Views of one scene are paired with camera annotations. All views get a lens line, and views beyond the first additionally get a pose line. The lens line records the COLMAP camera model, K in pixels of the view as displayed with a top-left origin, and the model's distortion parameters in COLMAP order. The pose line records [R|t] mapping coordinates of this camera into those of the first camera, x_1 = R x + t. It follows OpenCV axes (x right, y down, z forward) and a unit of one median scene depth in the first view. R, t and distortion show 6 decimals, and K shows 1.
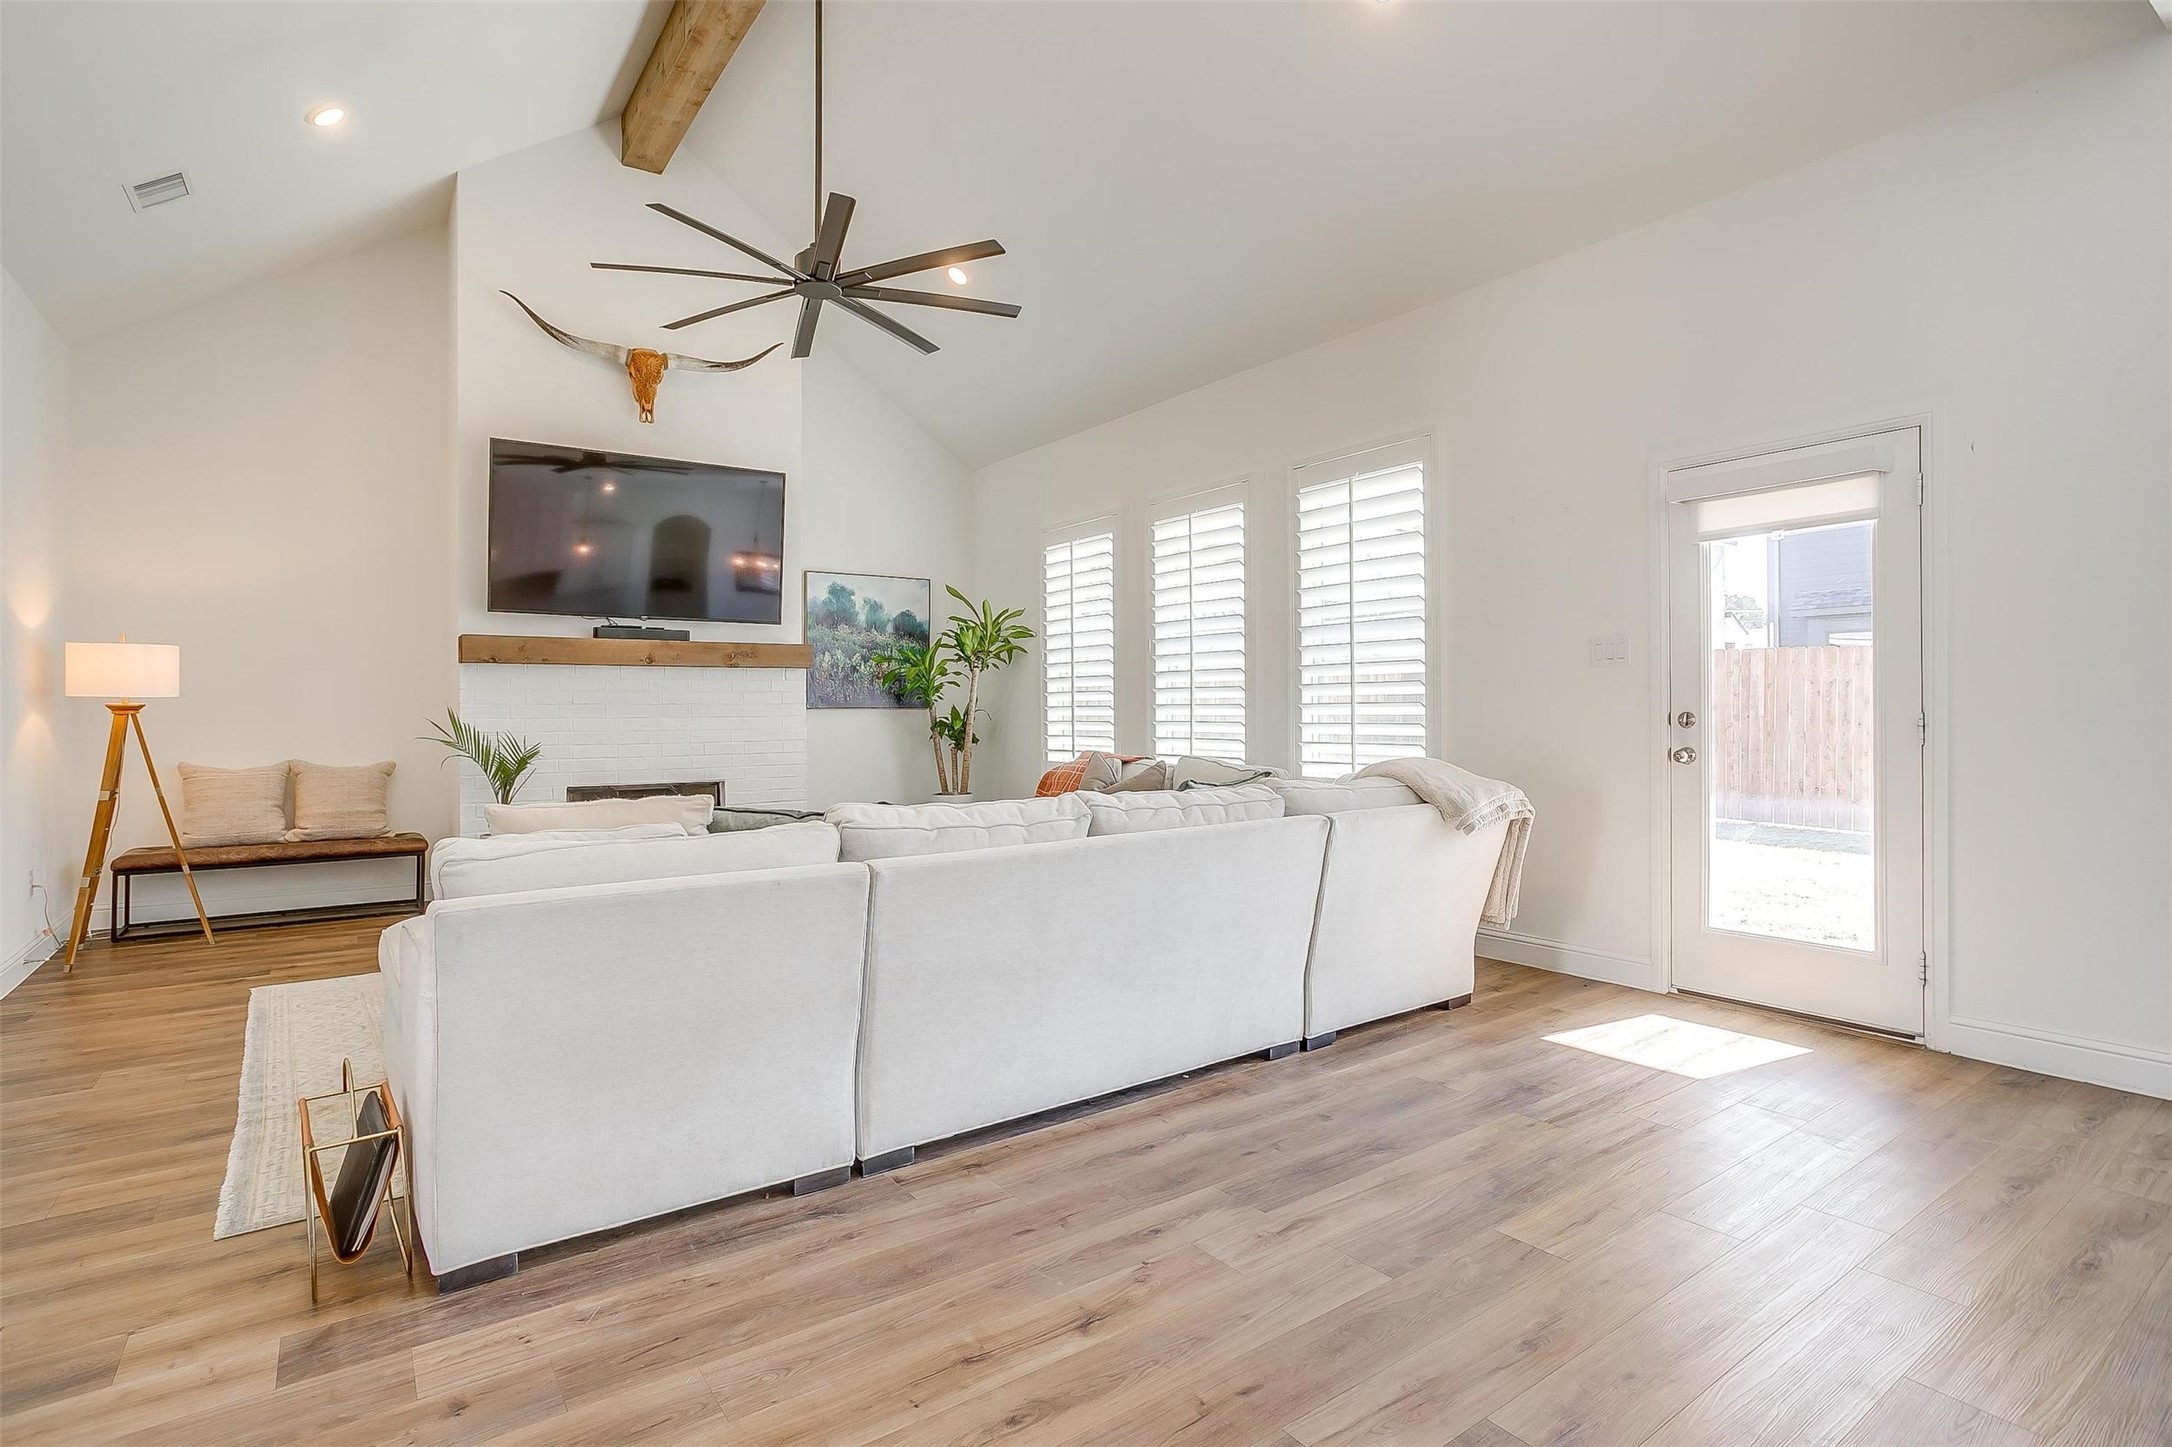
lens RADIAL K [[1059.8, 0, 1069.5], [0, 1059.8, 702.7], [0, 0, 1]] dist [-0.012454, 0.000918]
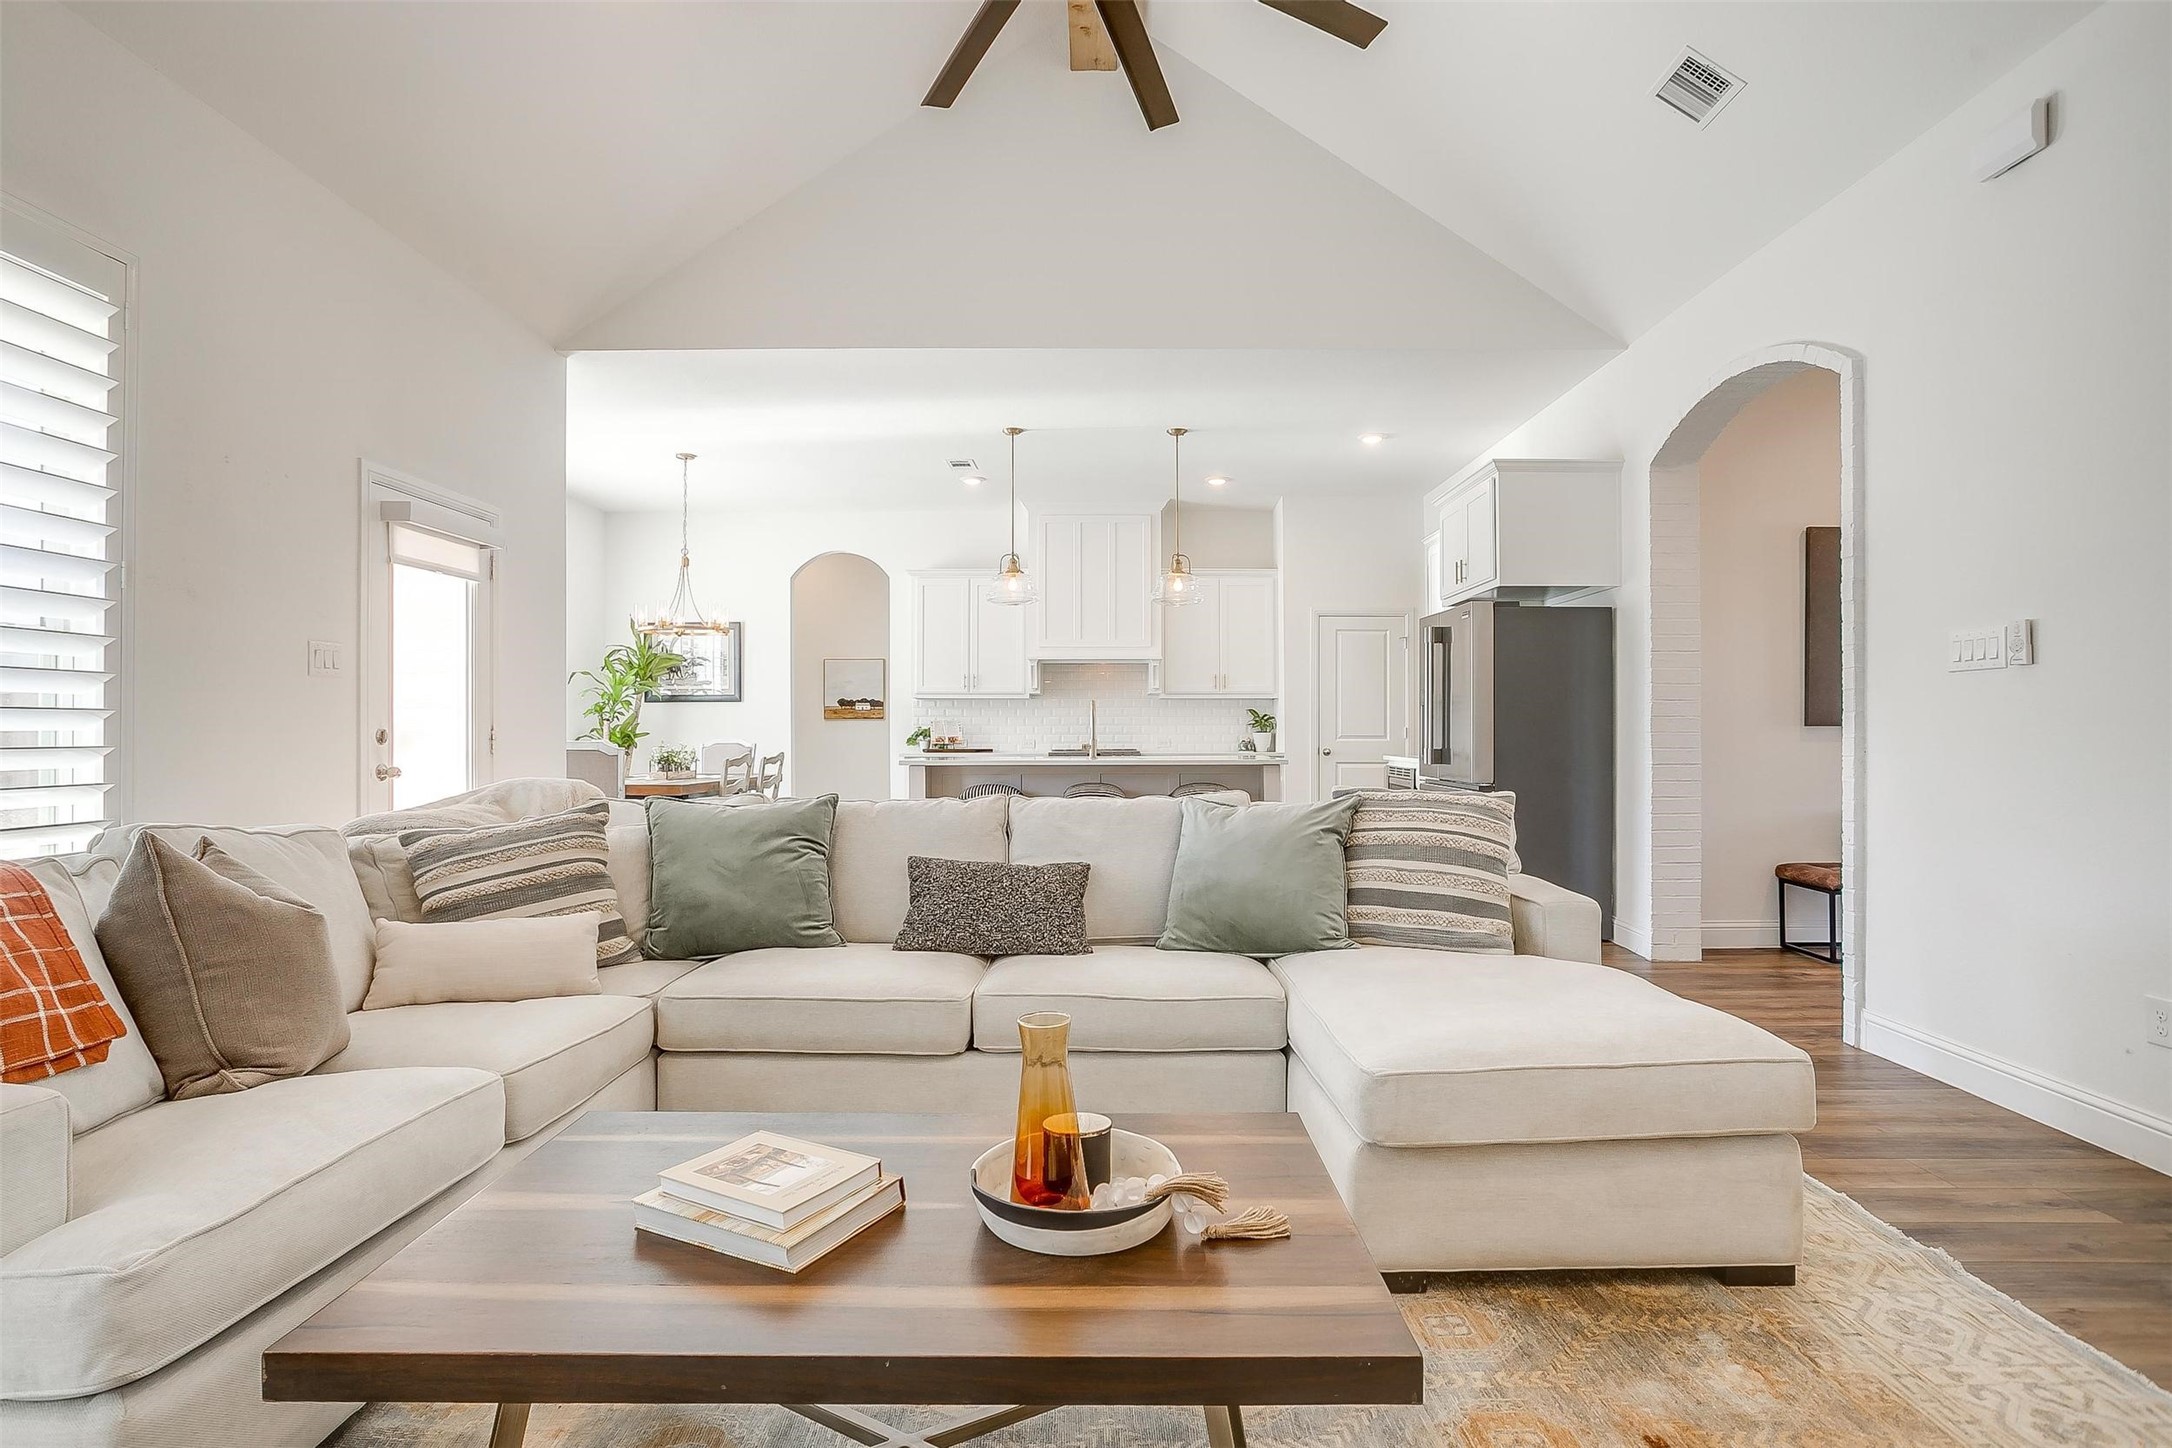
lens RADIAL K [[1075.2, 0, 1101.7], [0, 1075.2, 725.5], [0, 0, 1]] dist [-0.048312, 0.028416]
pose [[-0.816574, 0.008561, 0.577177, -0.541735], [0.002595, 0.999934, -0.011161, 0.018131], [-0.577235, -0.007616, -0.816543, 1.420496]]
